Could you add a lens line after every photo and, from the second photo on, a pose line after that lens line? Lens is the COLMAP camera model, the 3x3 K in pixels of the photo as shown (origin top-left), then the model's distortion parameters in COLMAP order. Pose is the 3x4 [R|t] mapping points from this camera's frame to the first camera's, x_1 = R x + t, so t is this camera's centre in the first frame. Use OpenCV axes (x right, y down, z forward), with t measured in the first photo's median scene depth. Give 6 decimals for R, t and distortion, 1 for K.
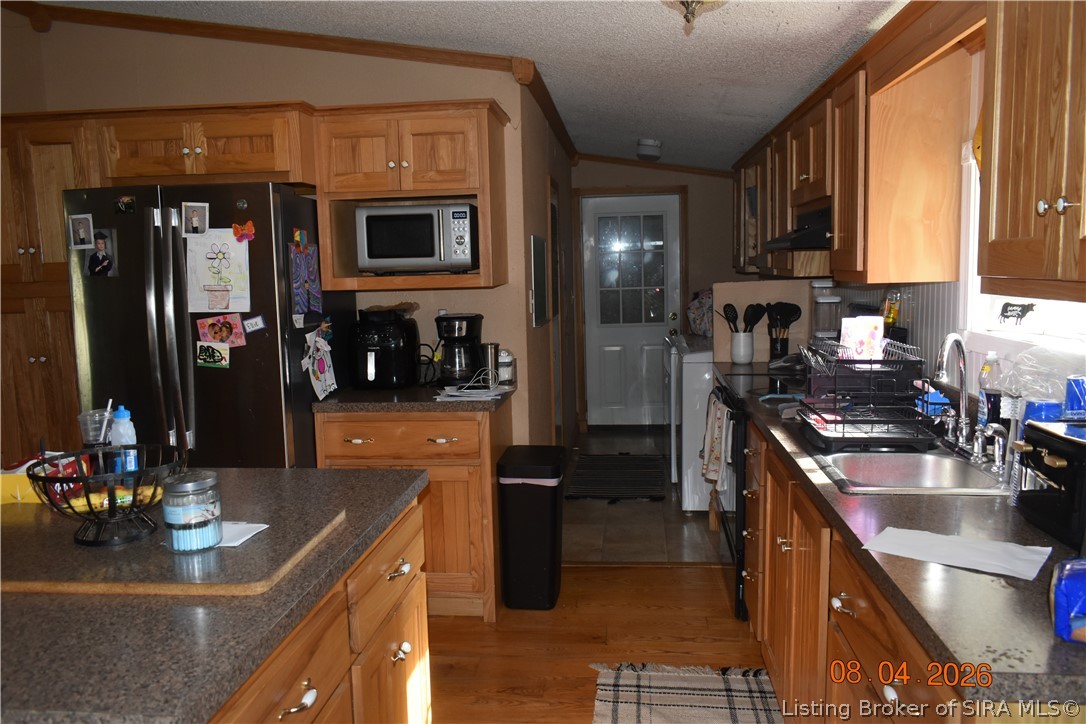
lens RADIAL K [[829.5, 0, 541.3], [0, 829.5, 361.6], [0, 0, 1]] dist [-0.012761, -0.006473]
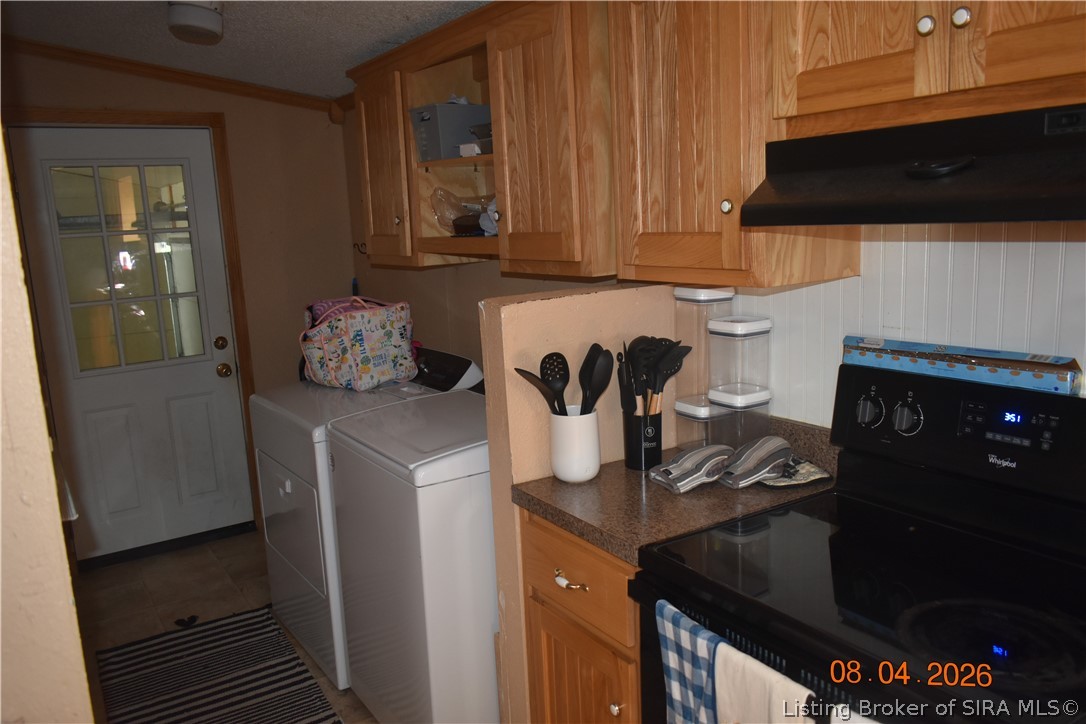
lens RADIAL K [[829.5, 0, 542.4], [0, 829.5, 363.3], [0, 0, 1]] dist [-0.012761, -0.006473]
pose [[0.777569, -0.117793, 0.617666, -0.041307], [0.096898, 0.993010, 0.067390, -0.091964], [-0.621286, 0.007451, 0.783548, 0.653384]]
